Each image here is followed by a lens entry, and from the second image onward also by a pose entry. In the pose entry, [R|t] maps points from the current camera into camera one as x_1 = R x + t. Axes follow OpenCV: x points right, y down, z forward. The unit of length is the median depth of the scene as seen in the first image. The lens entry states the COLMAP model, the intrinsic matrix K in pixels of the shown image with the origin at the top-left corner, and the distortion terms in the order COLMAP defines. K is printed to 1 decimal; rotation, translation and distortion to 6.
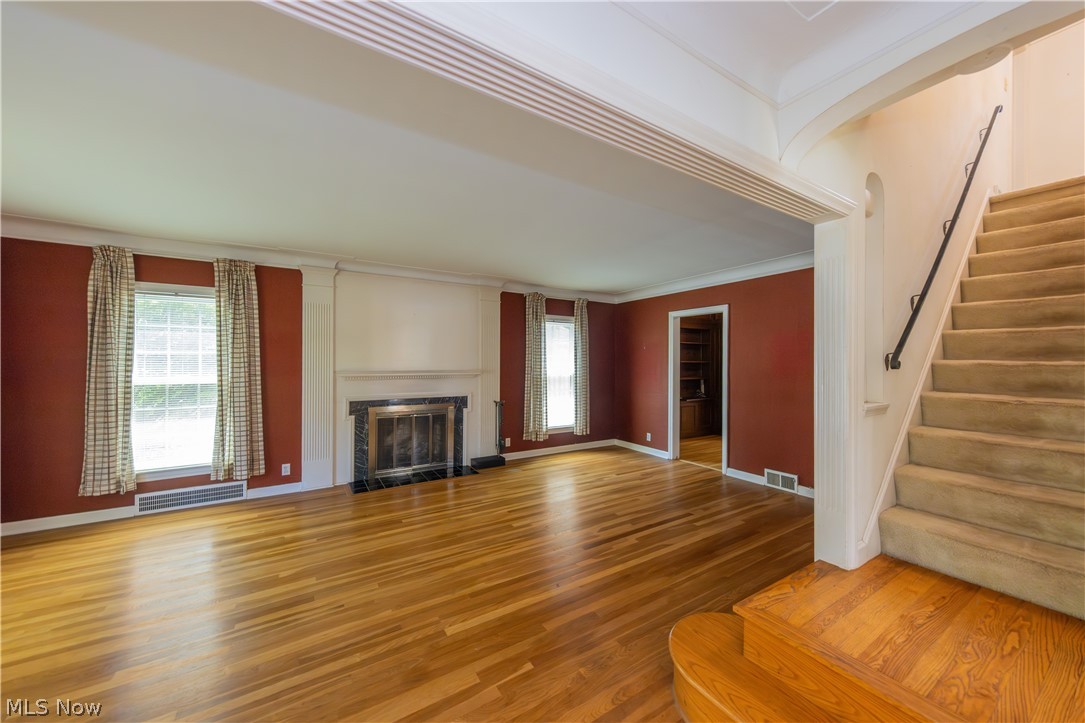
lens RADIAL K [[426.2, 0, 547.5], [0, 426.2, 358.5], [0, 0, 1]] dist [0.007000, -0.000740]
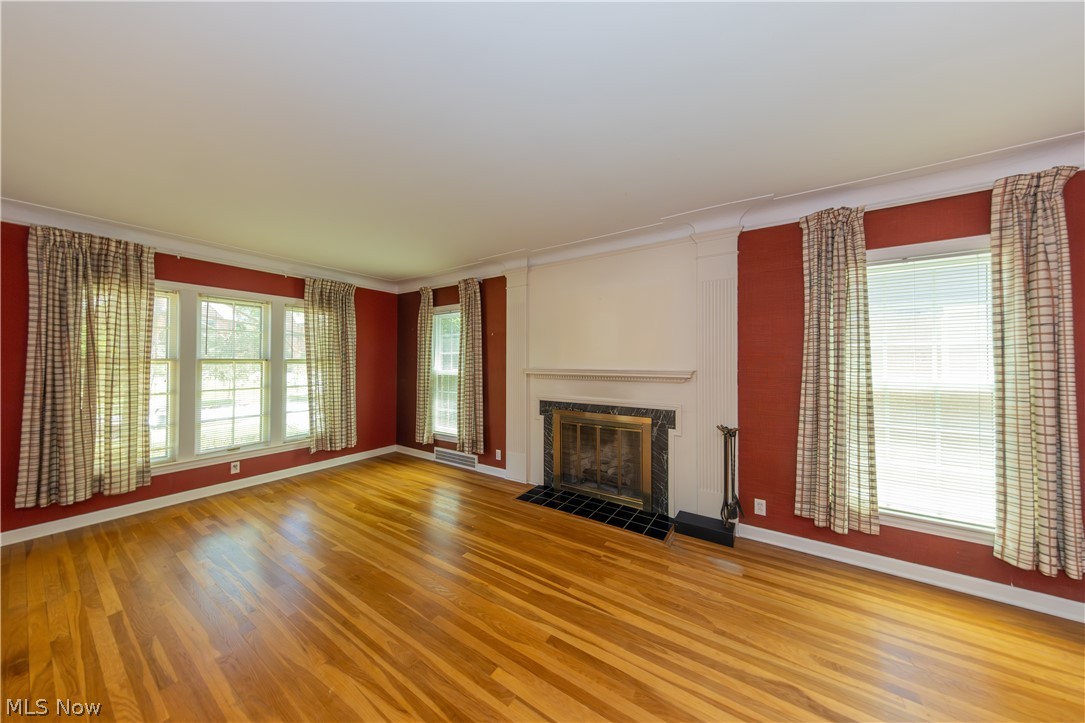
lens RADIAL K [[351.2, 0, 535.1], [0, 351.2, 353.5], [0, 0, 1]] dist [0.001946, 0.000195]
pose [[0.368841, -0.019467, -0.929289, 0.276749], [0.009967, 0.999806, -0.016988, 0.009376], [0.929439, -0.002997, 0.368963, 0.717997]]
